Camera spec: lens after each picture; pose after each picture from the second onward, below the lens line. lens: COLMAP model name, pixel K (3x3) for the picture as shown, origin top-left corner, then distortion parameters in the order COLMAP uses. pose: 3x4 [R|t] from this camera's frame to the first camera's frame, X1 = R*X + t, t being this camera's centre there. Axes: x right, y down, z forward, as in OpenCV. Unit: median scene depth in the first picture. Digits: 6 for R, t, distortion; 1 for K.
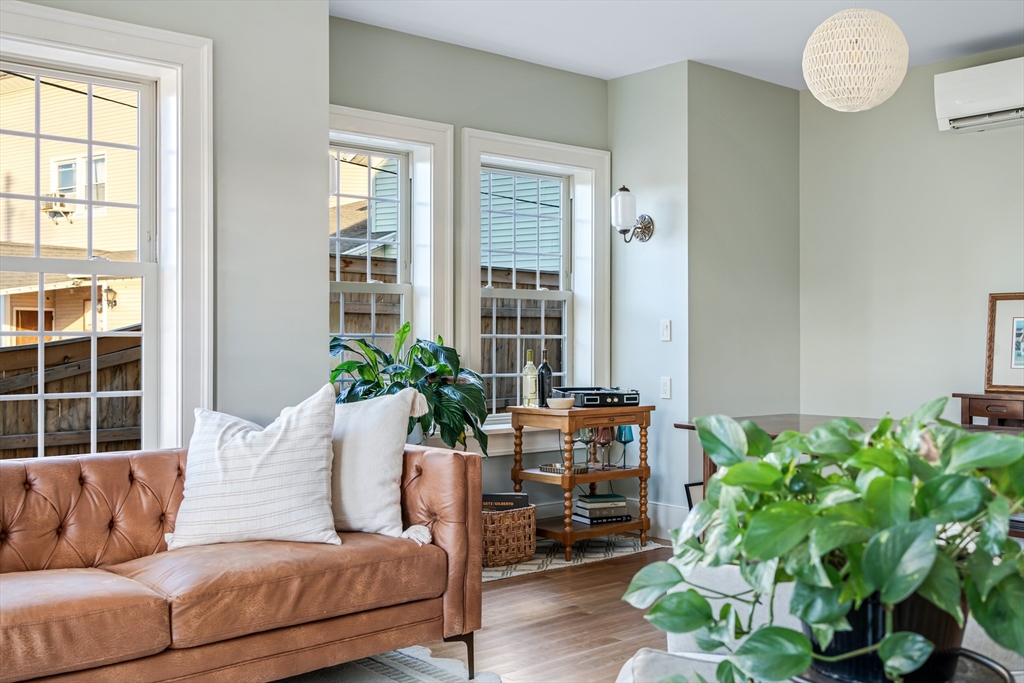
lens RADIAL K [[1049.8, 0, 519.6], [0, 1049.8, 346.3], [0, 0, 1]] dist [-0.003643, 0.008271]
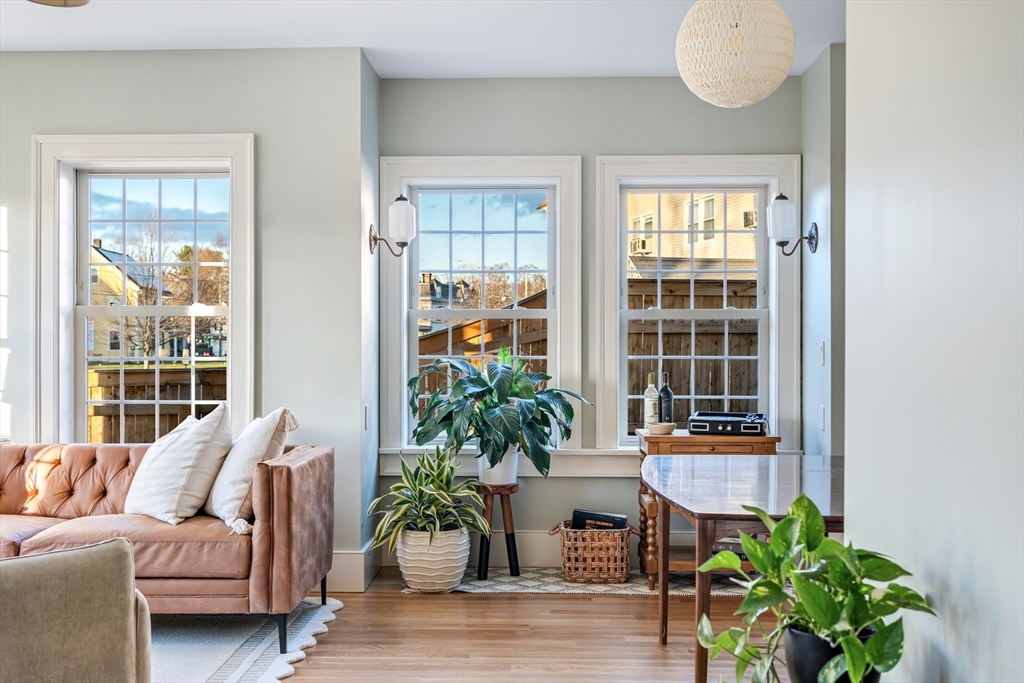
lens RADIAL K [[1049.8, 0, 519.6], [0, 1049.8, 346.3], [0, 0, 1]] dist [-0.003643, 0.008271]
pose [[0.730294, 0.003345, -0.683124, 0.656441], [-0.004611, 0.999989, -0.000033, -0.022835], [0.683117, 0.003174, 0.730302, 0.213360]]
